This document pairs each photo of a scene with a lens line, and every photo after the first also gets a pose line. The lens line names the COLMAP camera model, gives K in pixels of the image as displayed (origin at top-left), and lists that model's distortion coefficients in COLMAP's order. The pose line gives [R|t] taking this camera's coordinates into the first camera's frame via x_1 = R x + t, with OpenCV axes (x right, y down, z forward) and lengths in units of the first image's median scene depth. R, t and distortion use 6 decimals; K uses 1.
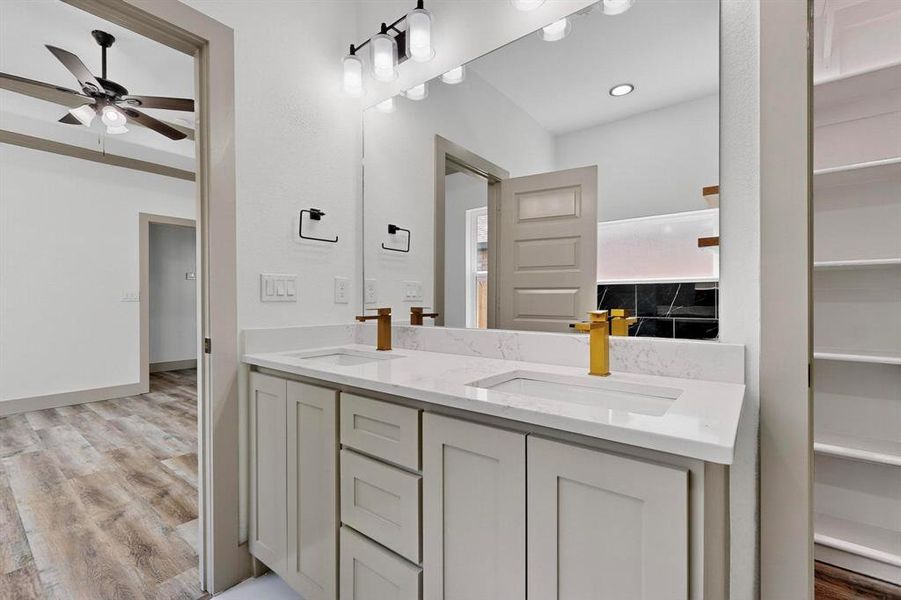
lens RADIAL K [[394.1, 0, 451.8], [0, 394.1, 300.9], [0, 0, 1]] dist [0.002251, 0.000458]
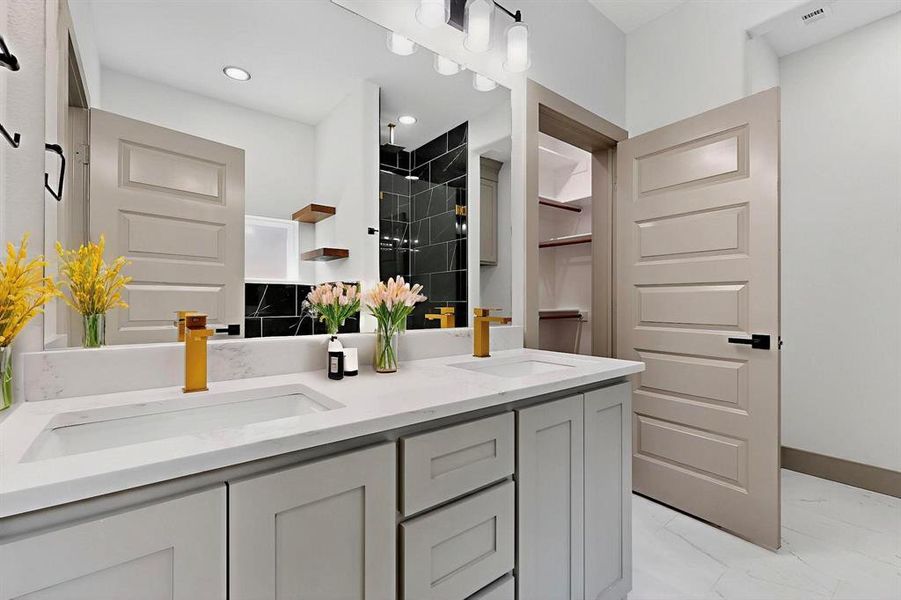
lens RADIAL K [[394.1, 0, 456.4], [0, 394.1, 293.5], [0, 0, 1]] dist [0.002251, 0.000458]
pose [[0.229934, 0.016082, 0.973073, -0.380679], [0.002778, 0.999849, -0.017182, -0.001020], [-0.973202, 0.006654, 0.229855, 0.317326]]
